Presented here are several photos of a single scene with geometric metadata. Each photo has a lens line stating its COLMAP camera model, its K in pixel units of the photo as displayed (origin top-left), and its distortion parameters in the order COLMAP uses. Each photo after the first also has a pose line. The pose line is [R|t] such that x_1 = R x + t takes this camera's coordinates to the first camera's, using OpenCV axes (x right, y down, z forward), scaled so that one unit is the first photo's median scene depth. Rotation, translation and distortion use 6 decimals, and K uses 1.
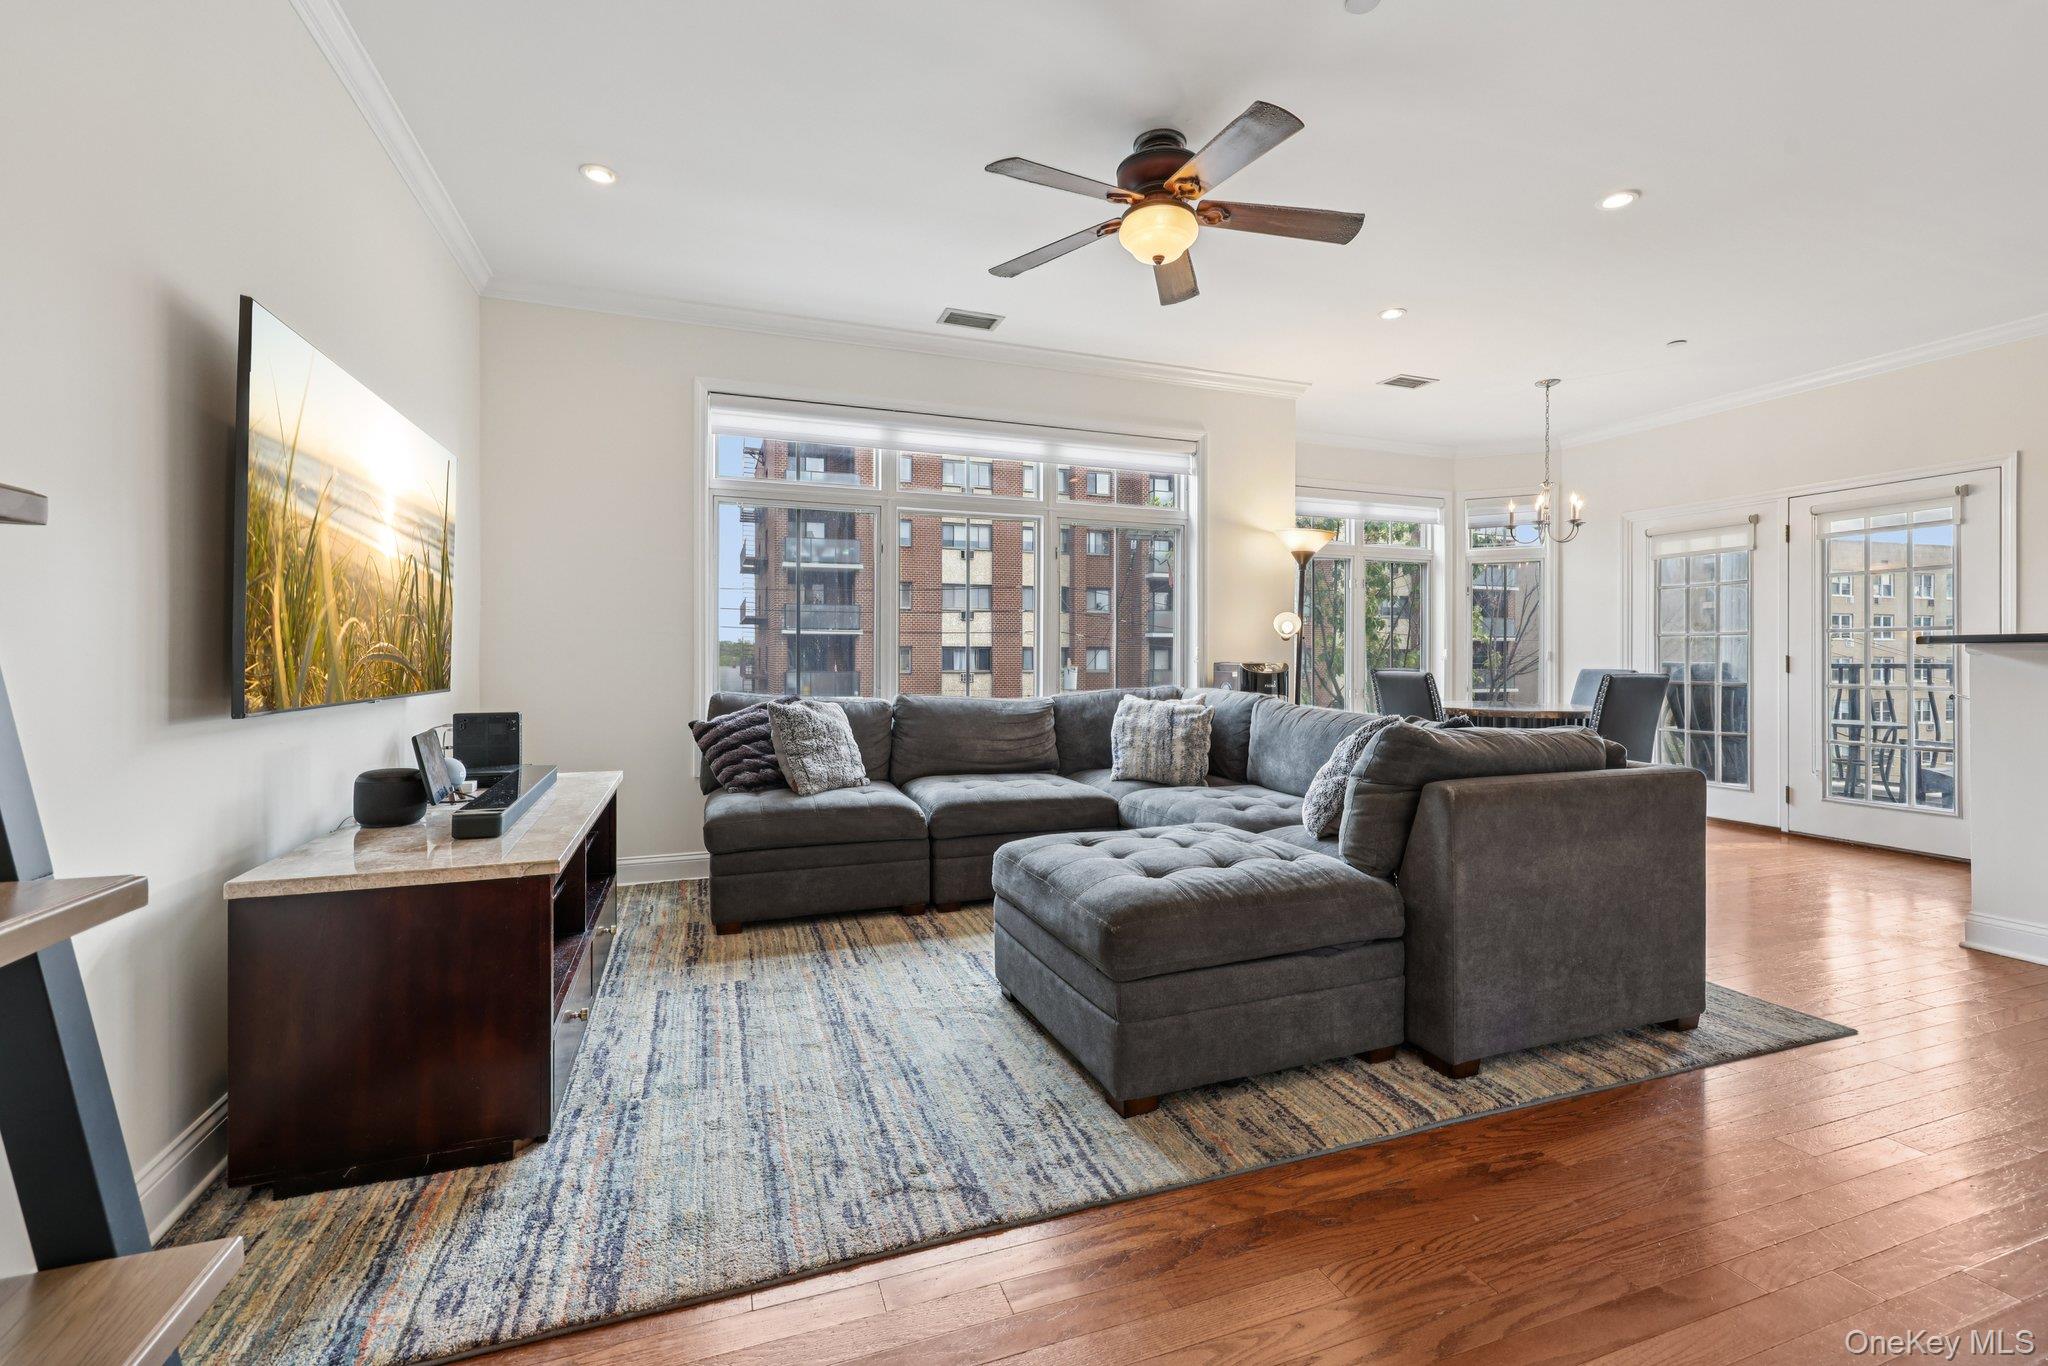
lens RADIAL K [[841.9, 0, 1022.9], [0, 841.9, 656.4], [0, 0, 1]] dist [-0.002925, -0.000257]
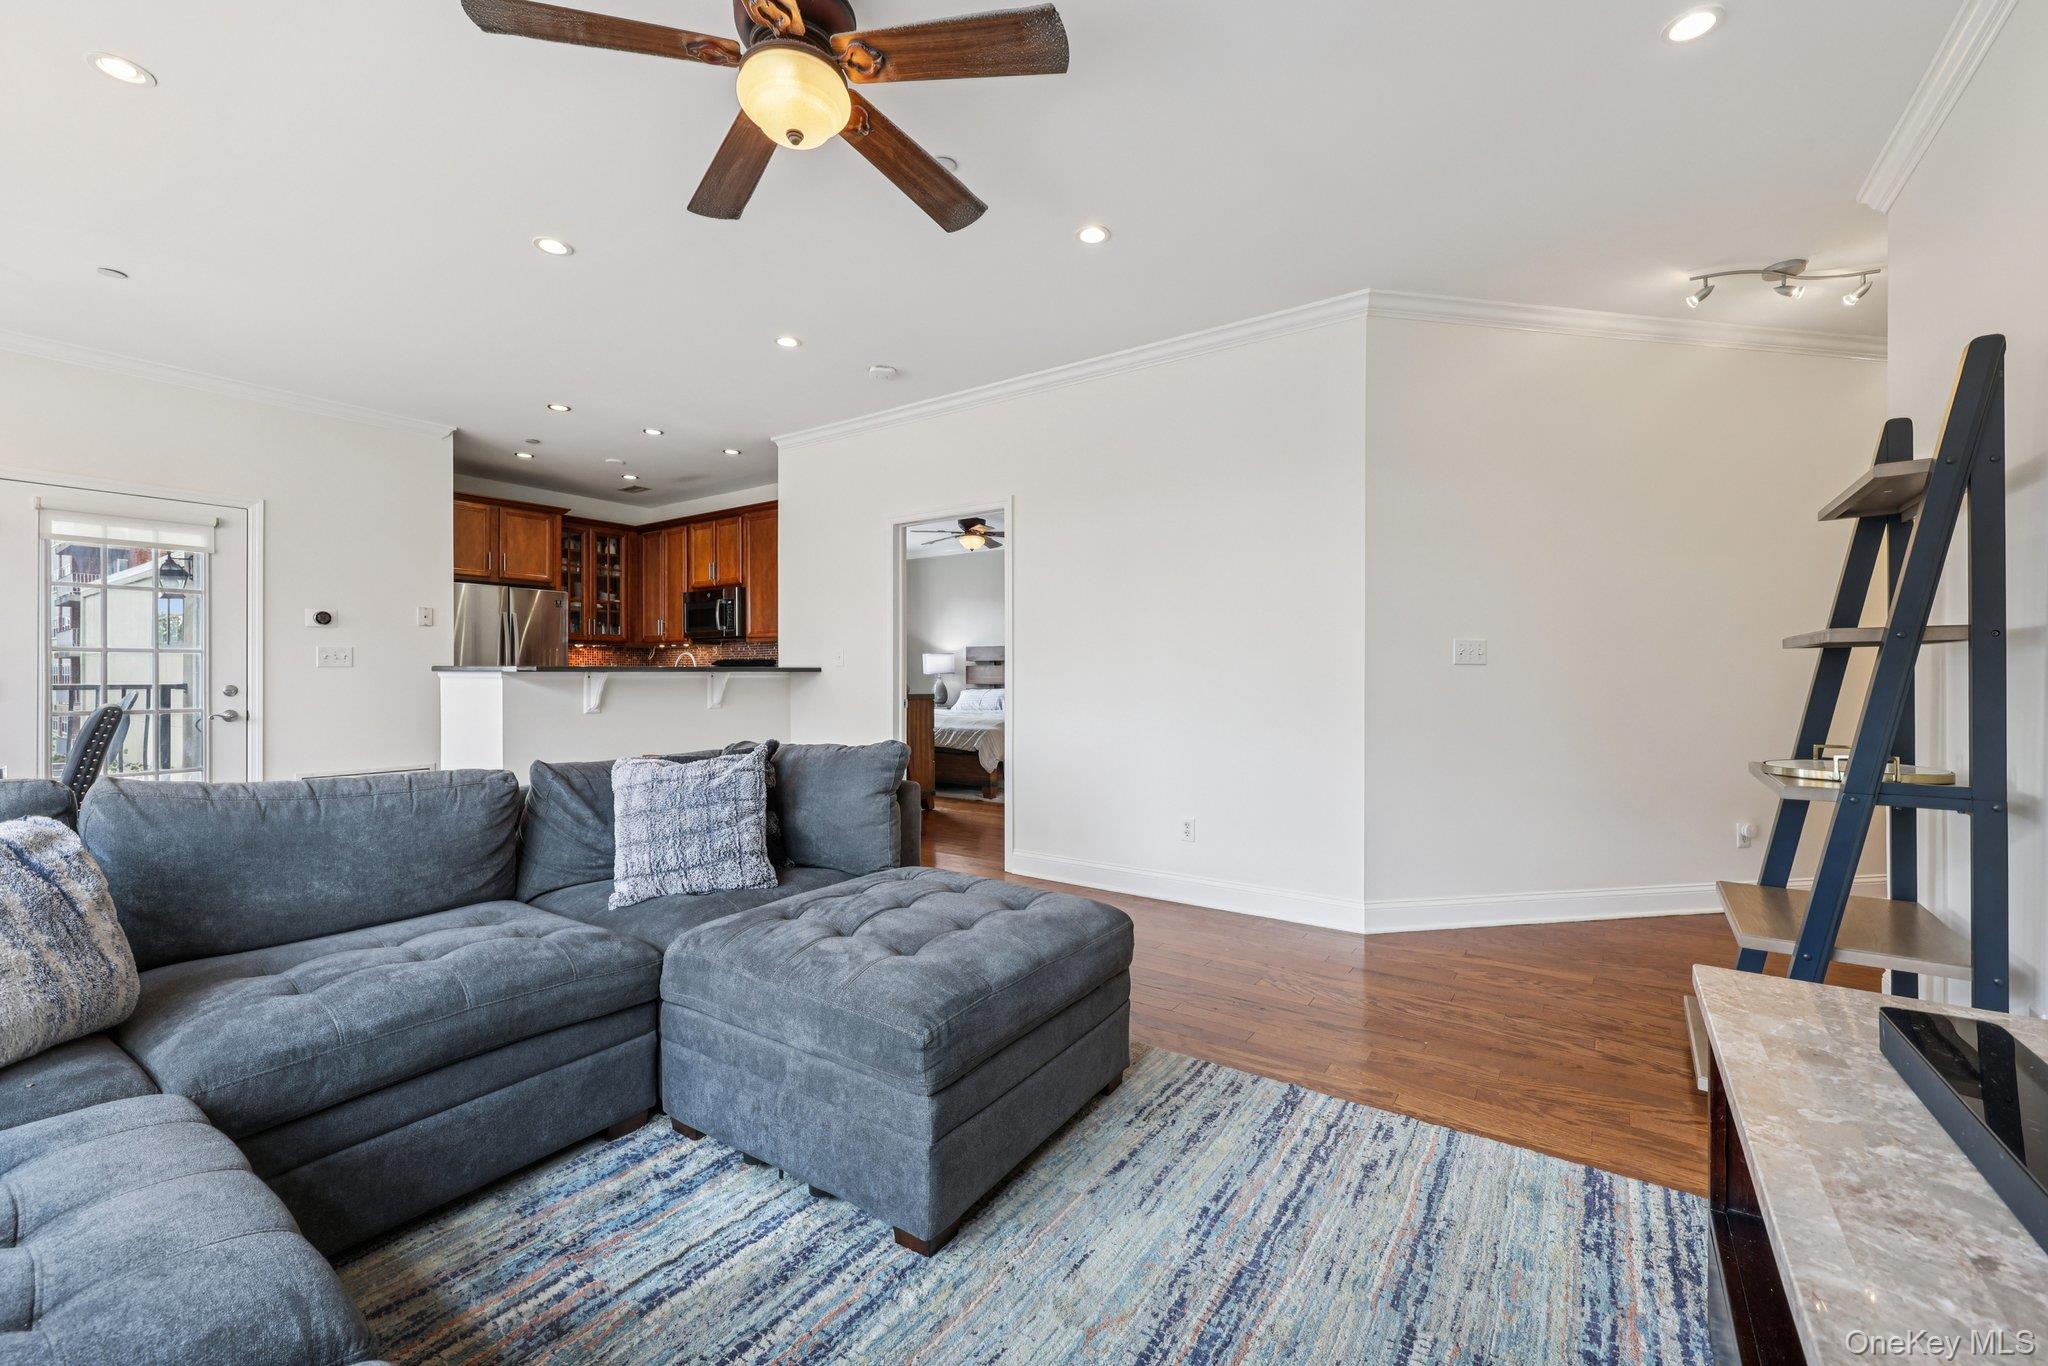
lens RADIAL K [[841.9, 0, 1025.5], [0, 841.9, 679.6], [0, 0, 1]] dist [-0.002925, -0.000257]
pose [[-0.572779, -0.005000, 0.819695, -0.292155], [-0.003099, 0.999987, 0.003934, -0.005711], [-0.819704, -0.000287, -0.572787, 0.684844]]
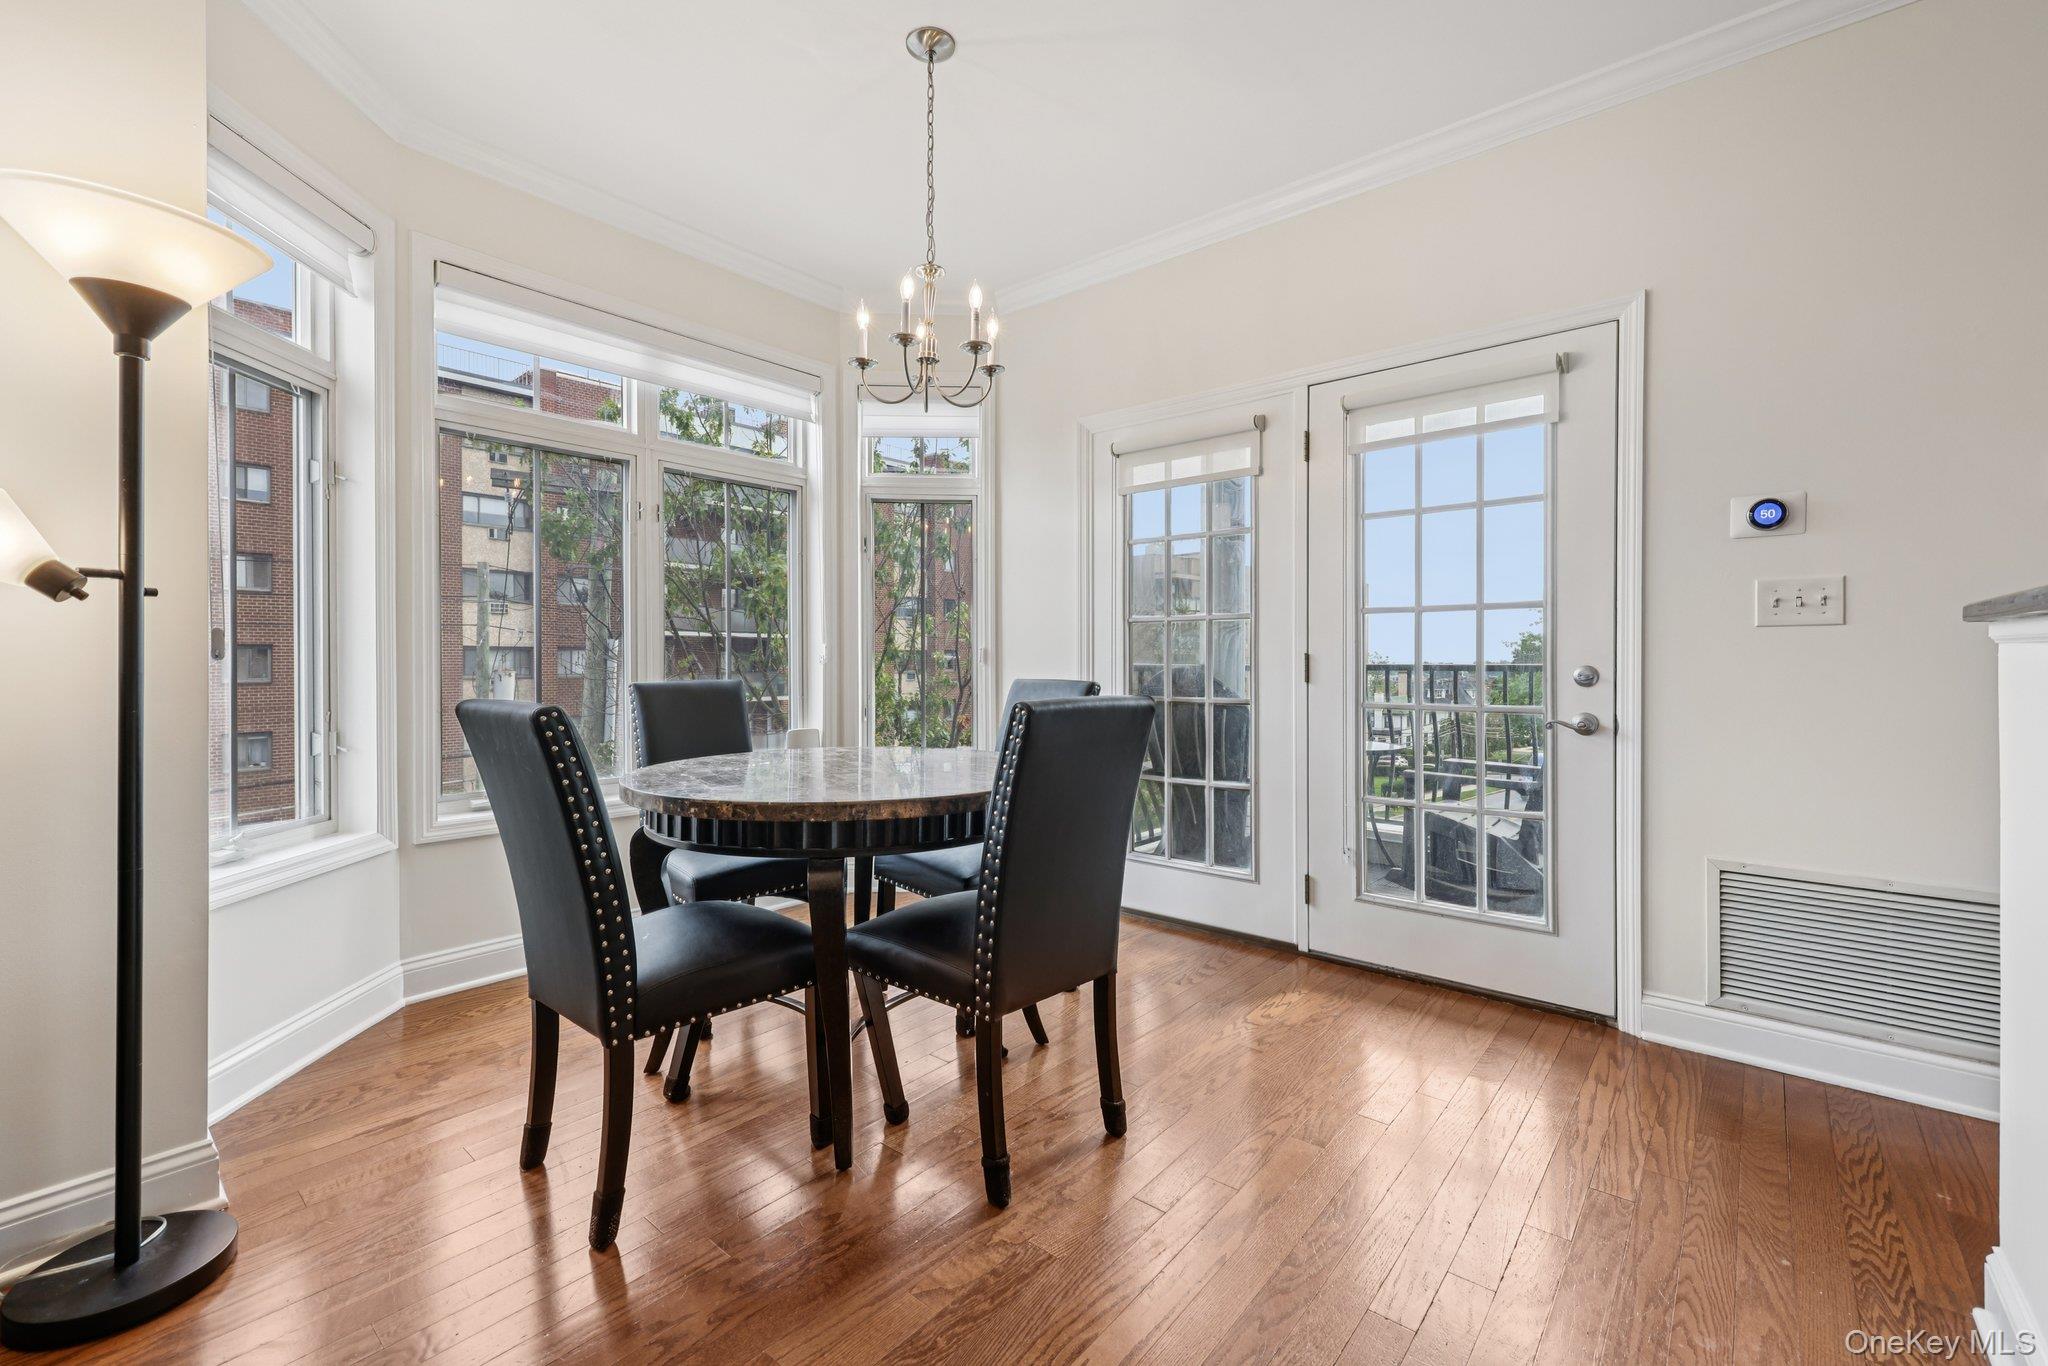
lens RADIAL K [[841.9, 0, 1020.8], [0, 841.9, 662.3], [0, 0, 1]] dist [-0.002925, -0.000257]
pose [[0.863982, -0.006205, 0.503484, 0.457337], [0.003309, 0.999972, 0.006647, 0.000328], [-0.503511, -0.004077, 0.863979, 0.614486]]
